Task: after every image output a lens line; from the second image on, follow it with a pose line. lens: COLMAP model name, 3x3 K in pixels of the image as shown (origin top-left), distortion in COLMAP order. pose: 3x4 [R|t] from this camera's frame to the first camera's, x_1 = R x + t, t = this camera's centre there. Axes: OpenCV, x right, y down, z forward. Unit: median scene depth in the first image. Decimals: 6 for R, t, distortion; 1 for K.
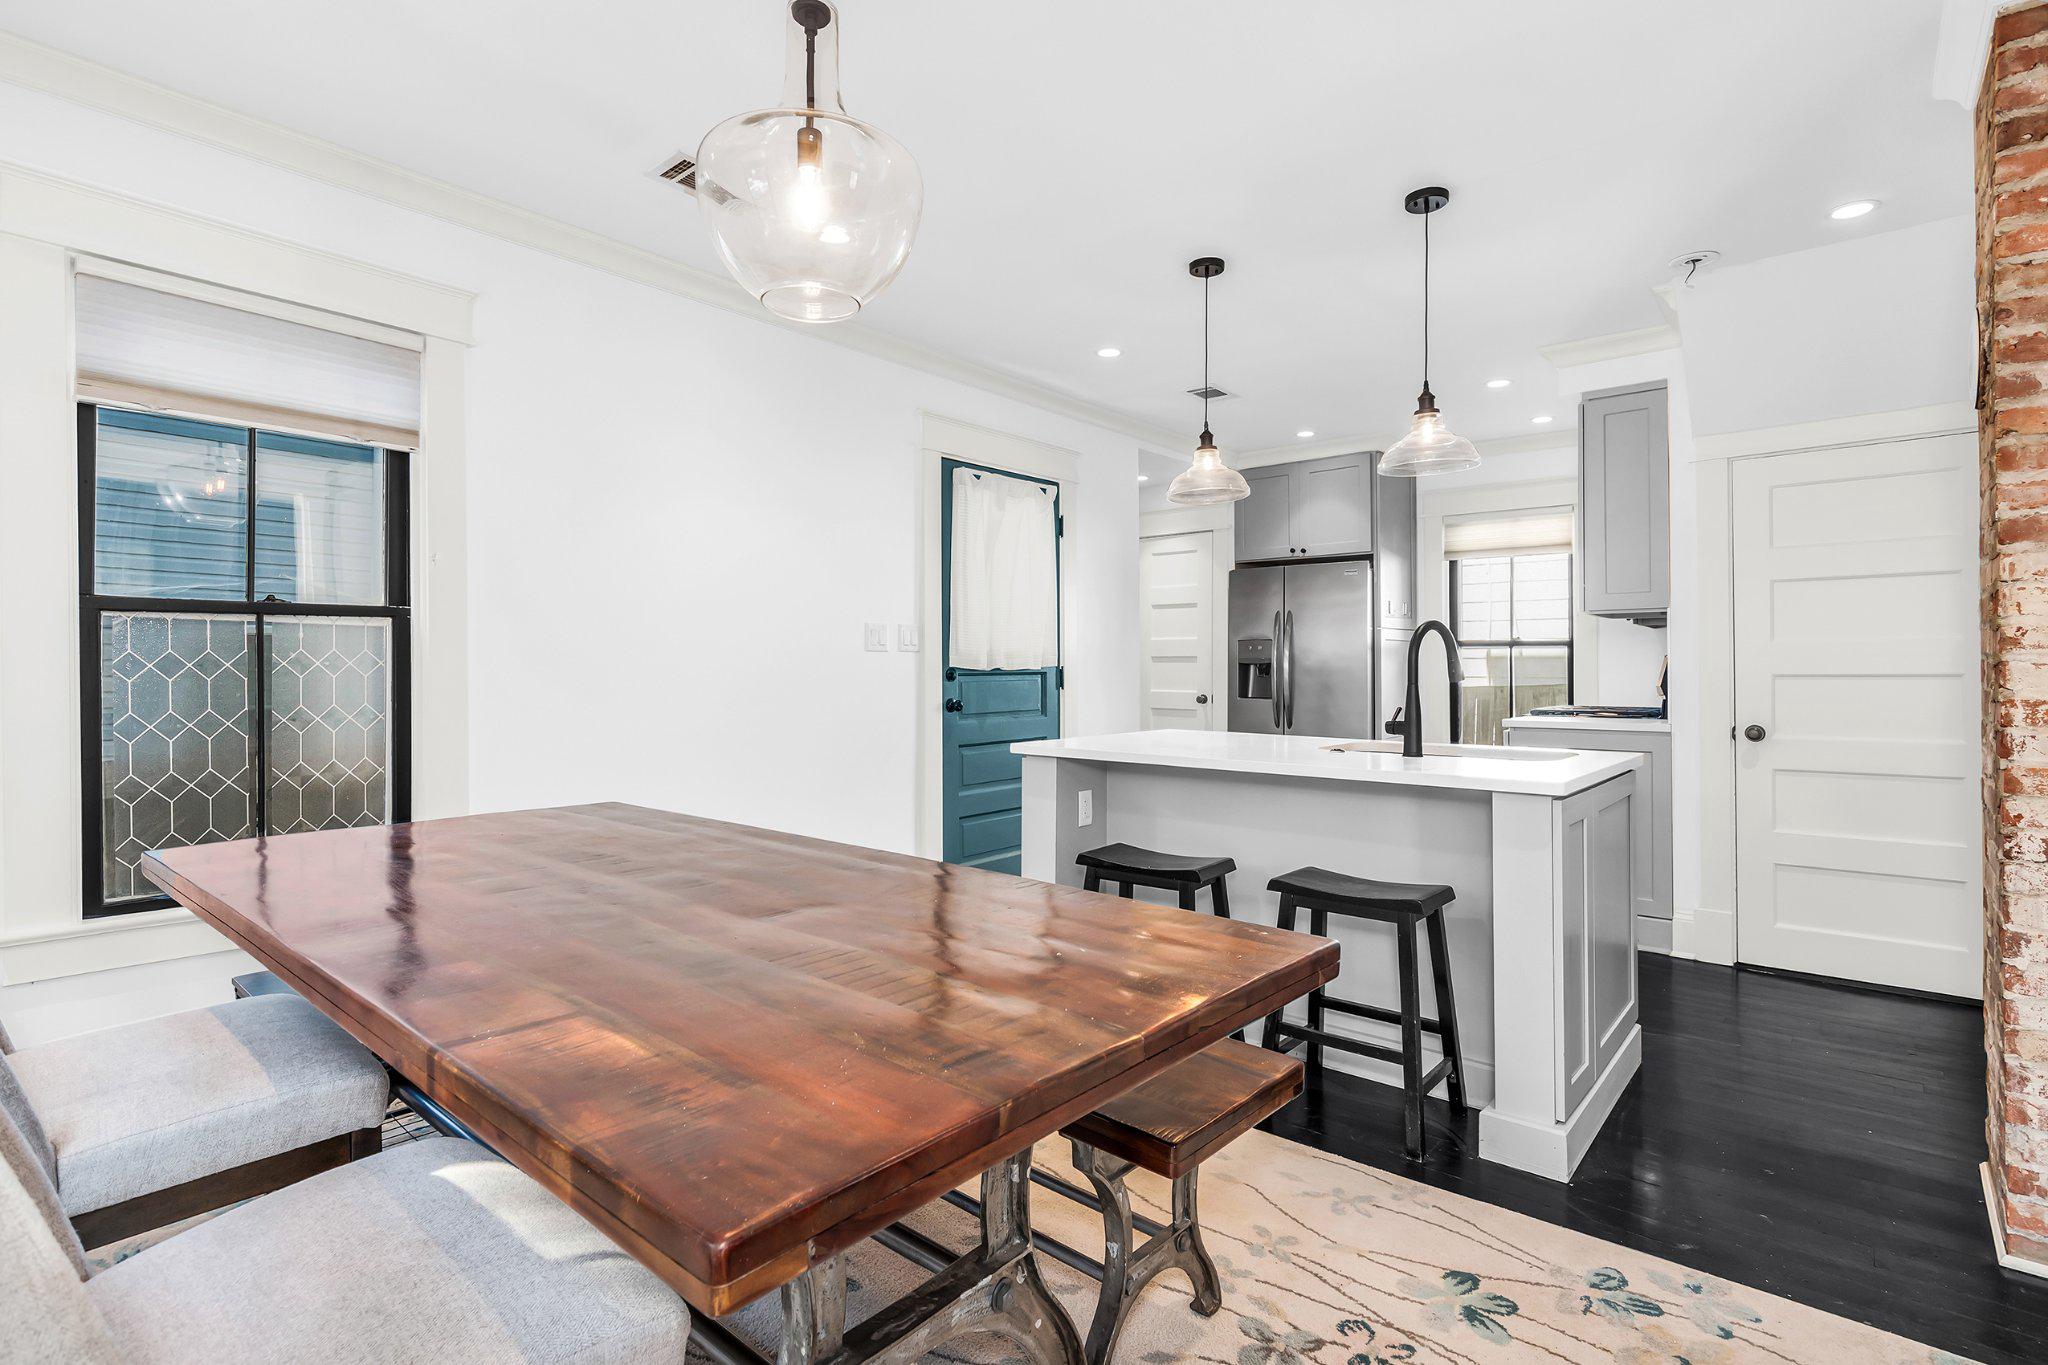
lens RADIAL K [[994.7, 0, 1013.6], [0, 994.7, 661.3], [0, 0, 1]] dist [0.003308, -0.000185]
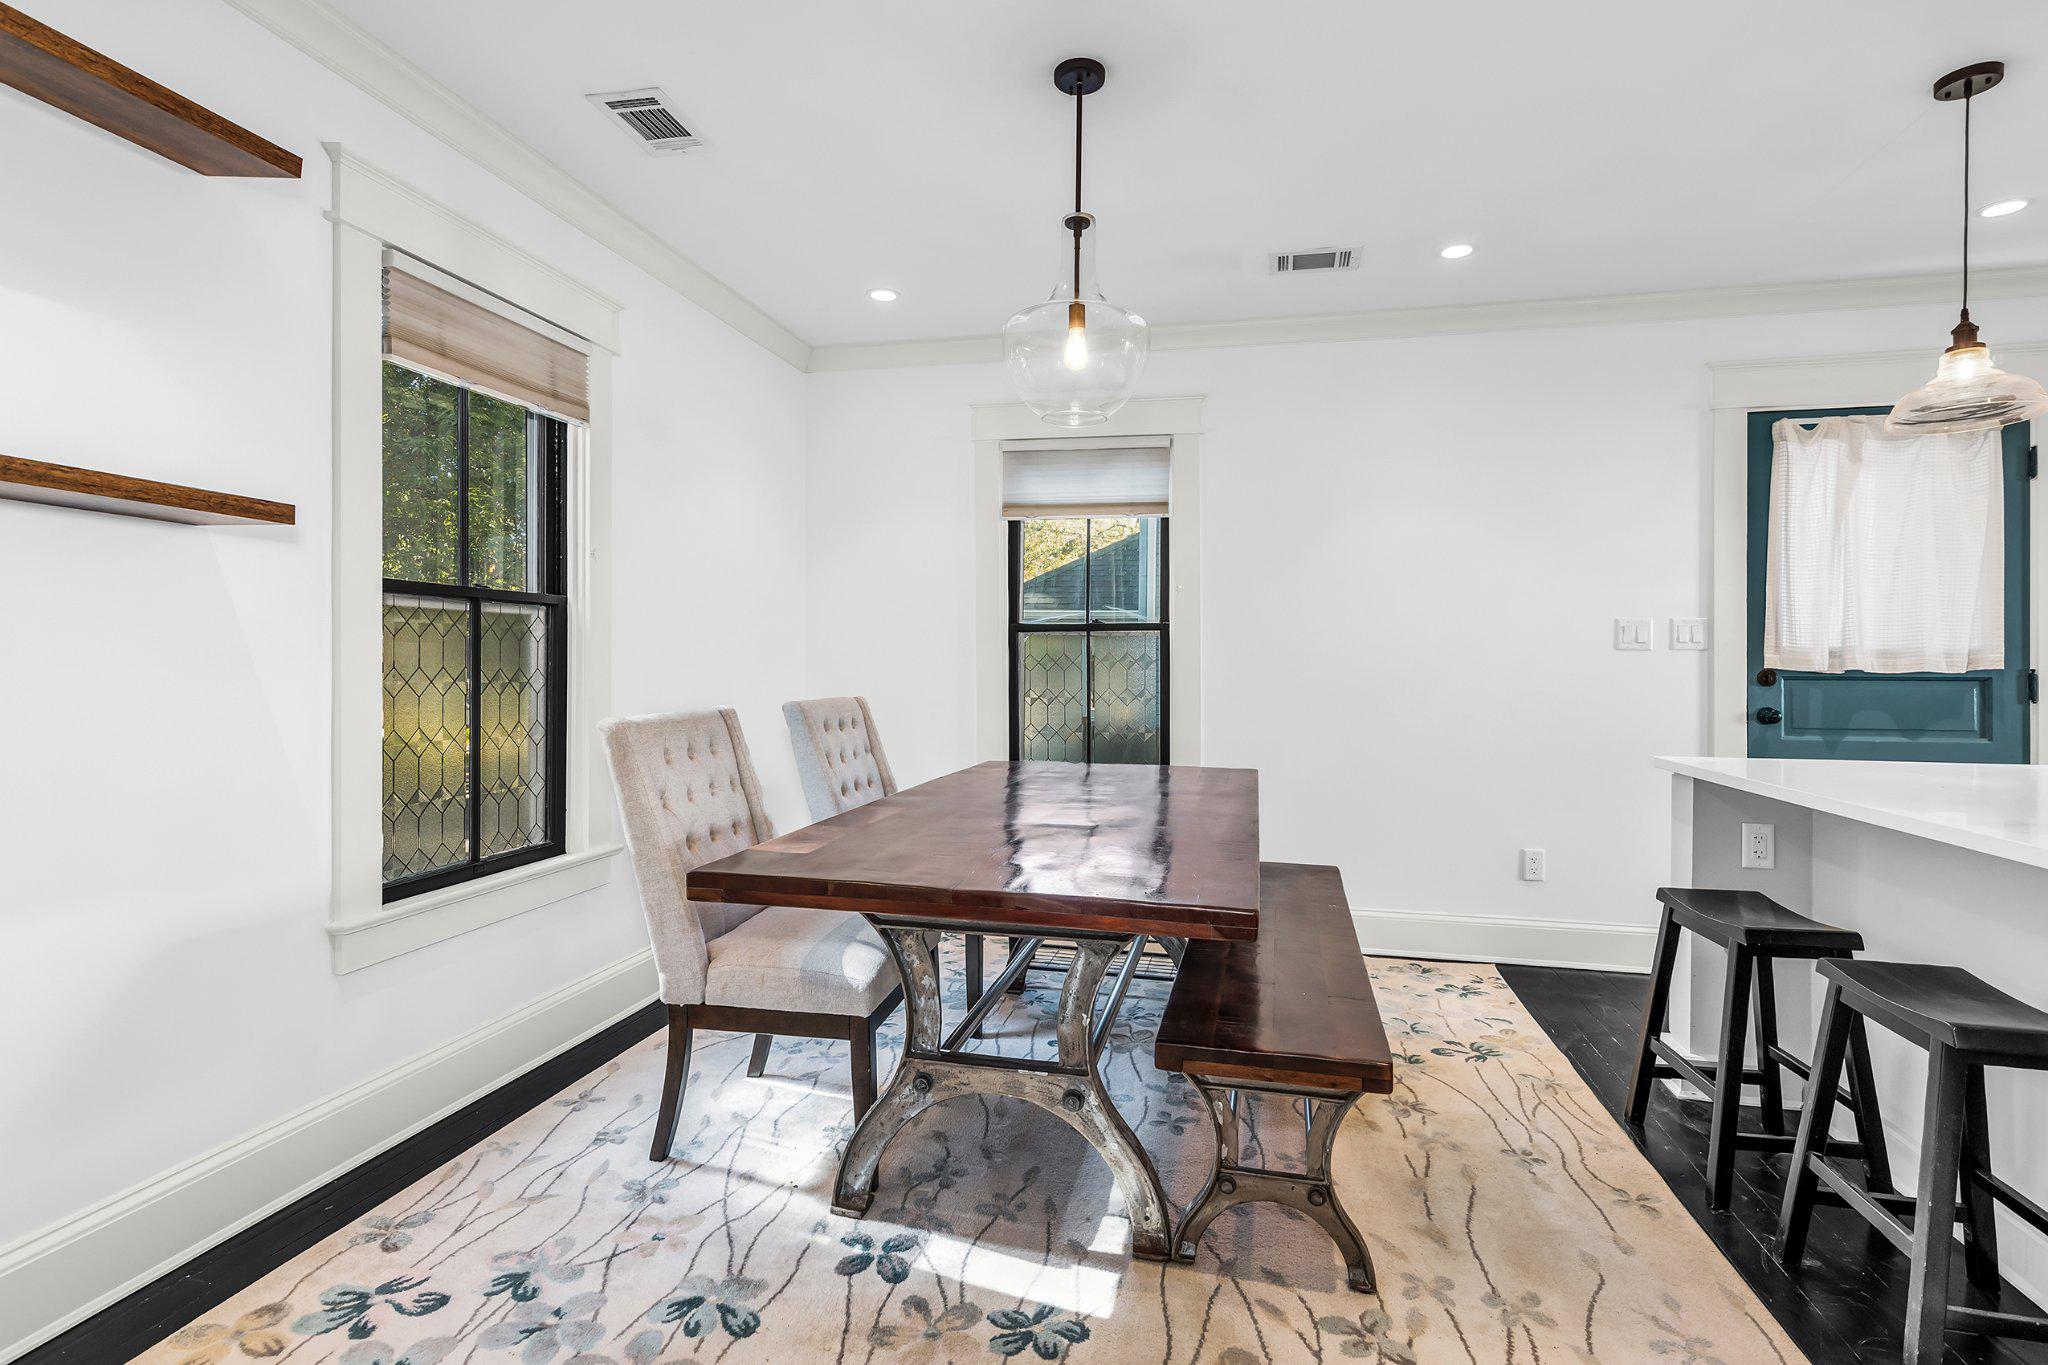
lens RADIAL K [[994.7, 0, 1013.6], [0, 994.7, 661.3], [0, 0, 1]] dist [0.003308, -0.000185]
pose [[0.460006, 0.000909, -0.887916, 0.383855], [-0.003208, 0.999995, -0.000639, 0.002278], [0.887910, 0.003143, 0.460006, 0.083301]]
